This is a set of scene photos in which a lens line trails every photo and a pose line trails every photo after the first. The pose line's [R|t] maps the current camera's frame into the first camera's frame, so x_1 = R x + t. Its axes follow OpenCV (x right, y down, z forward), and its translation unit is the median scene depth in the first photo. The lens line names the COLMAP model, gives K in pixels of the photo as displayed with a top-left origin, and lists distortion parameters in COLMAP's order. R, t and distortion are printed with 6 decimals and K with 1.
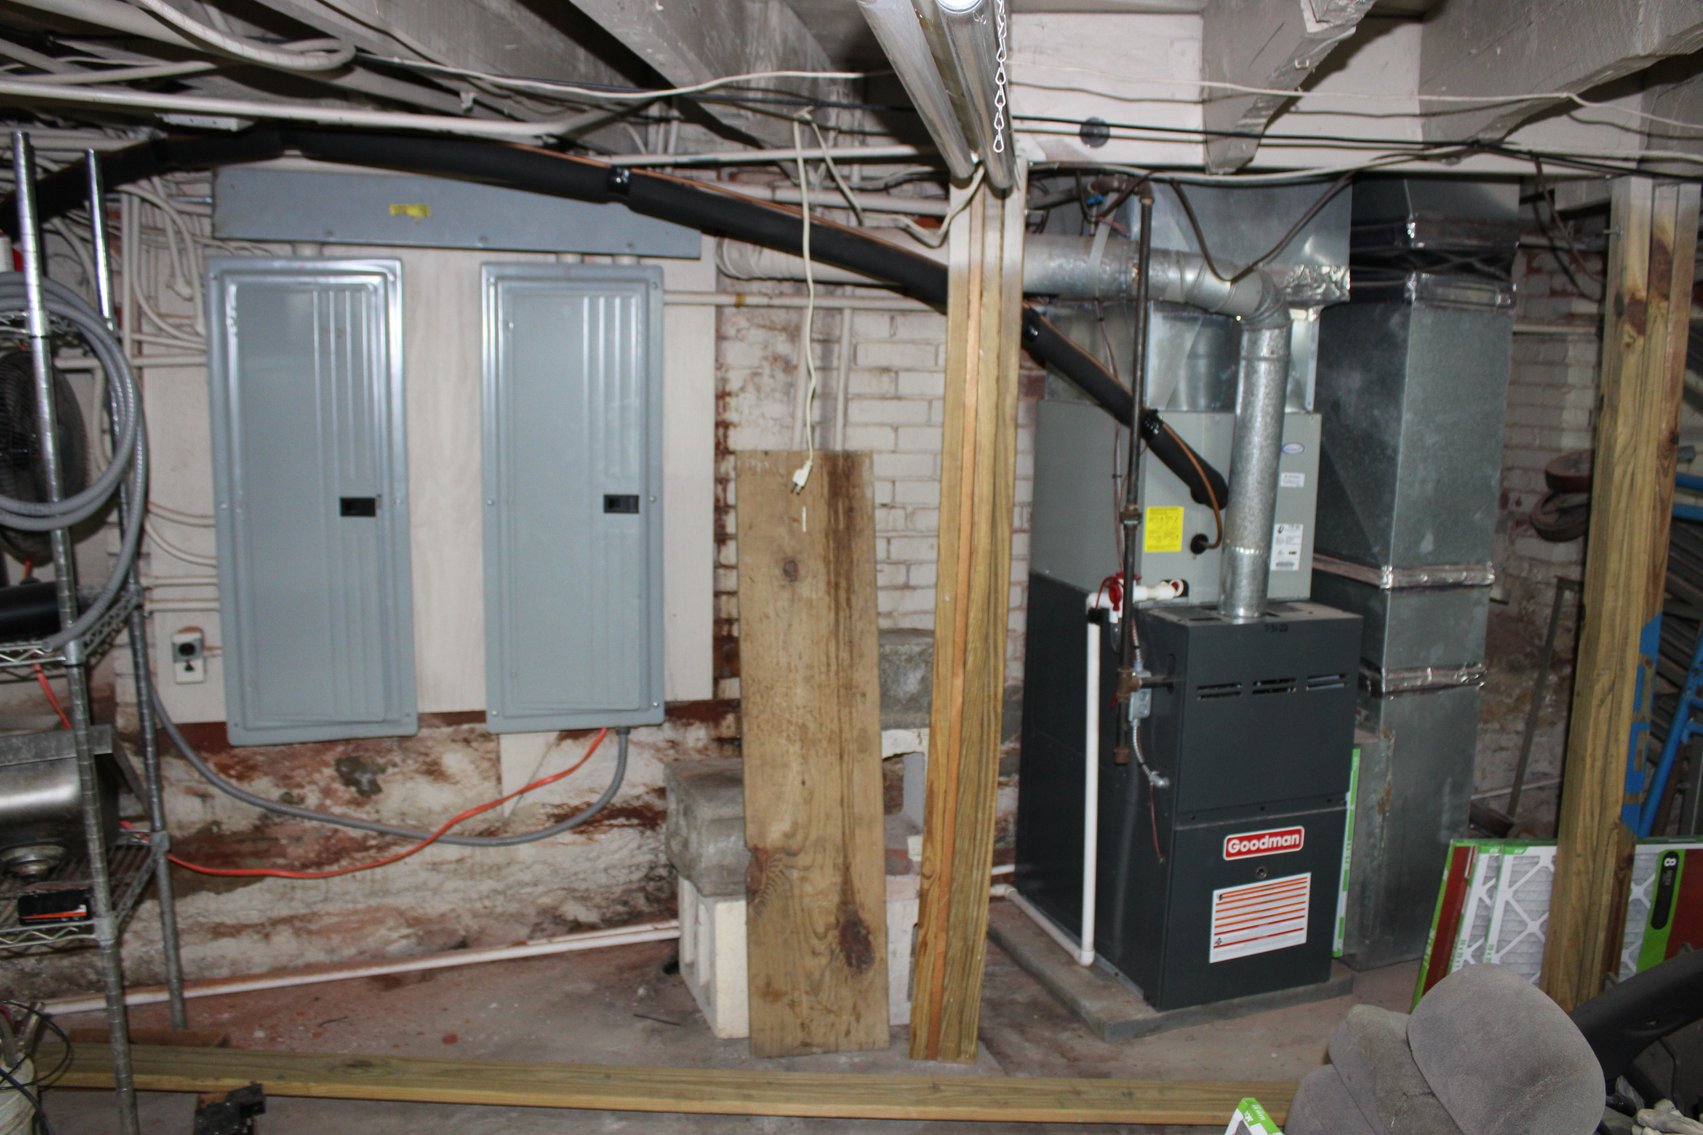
lens RADIAL K [[1422.3, 0, 860.3], [0, 1422.3, 569.5], [0, 0, 1]] dist [-0.171618, 0.150785]
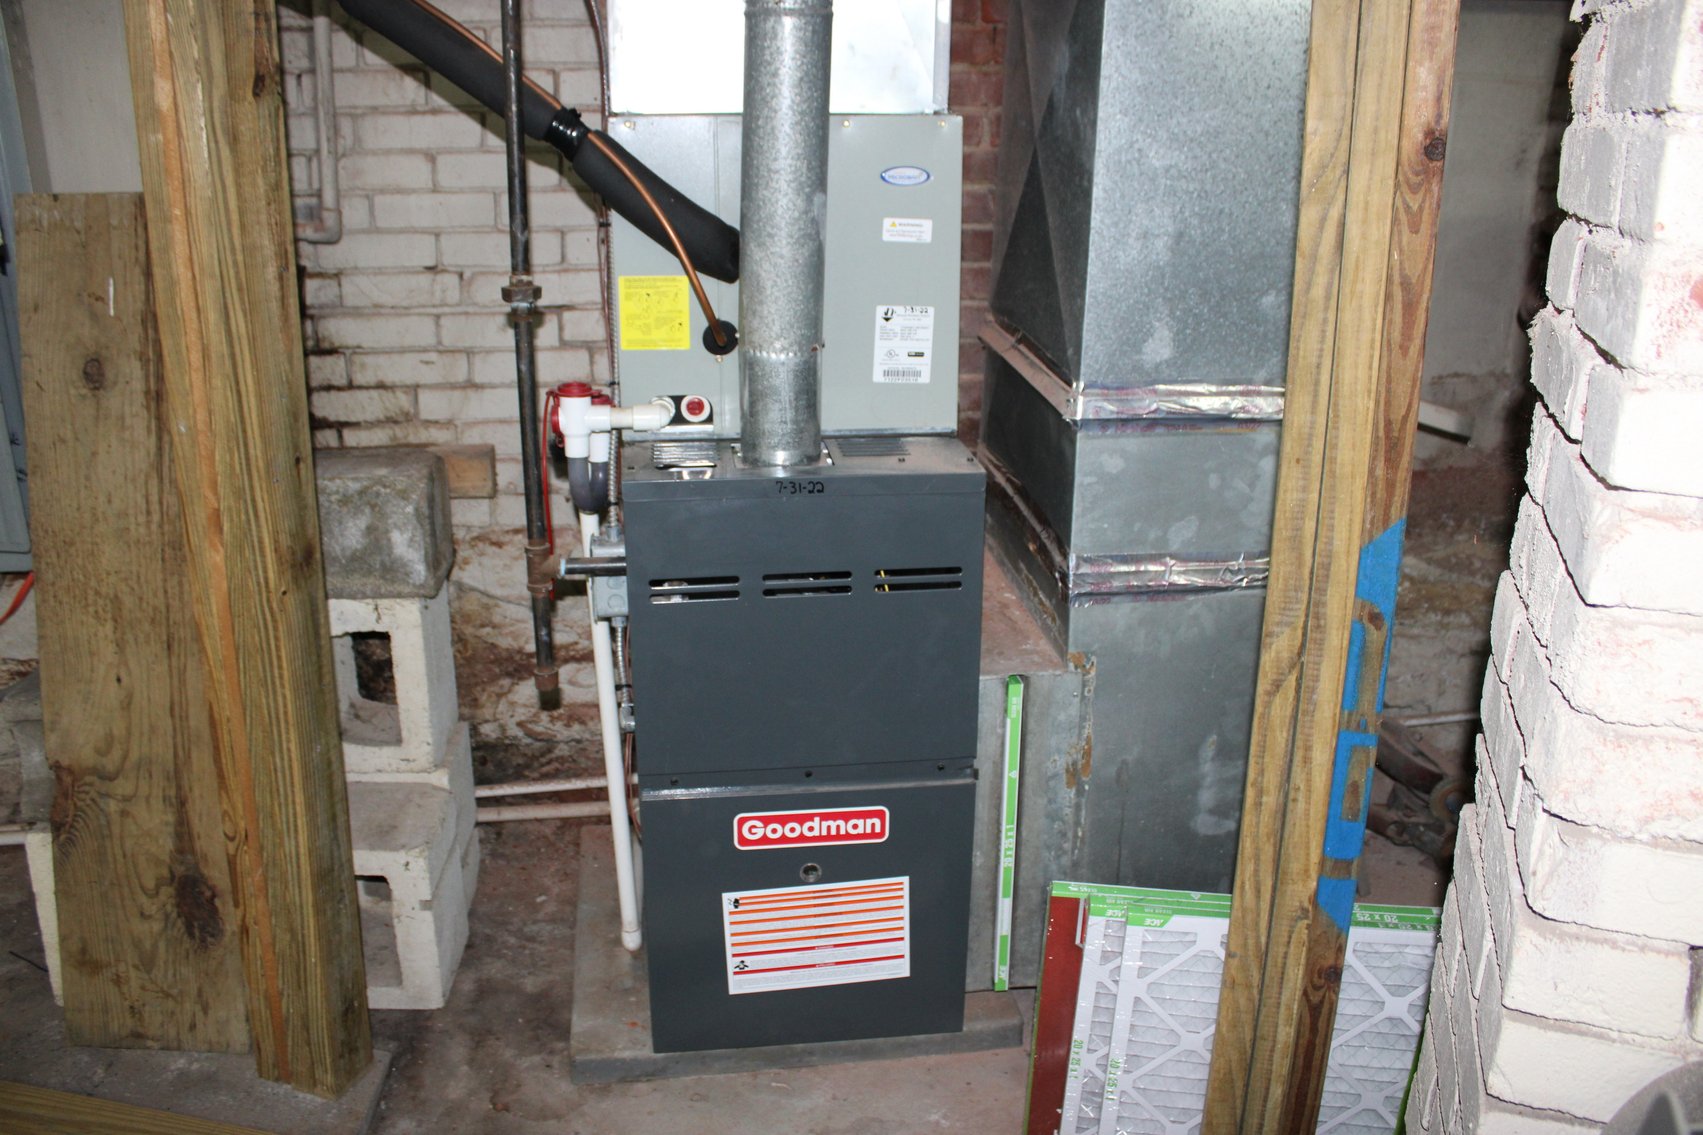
lens RADIAL K [[1422.3, 0, 860.3], [0, 1422.3, 569.5], [0, 0, 1]] dist [-0.171618, 0.150785]
pose [[0.976055, 0.058747, -0.209441, 0.450240], [-0.021328, 0.984047, 0.176626, -0.029926], [0.216476, -0.167930, 0.961737, 0.432619]]
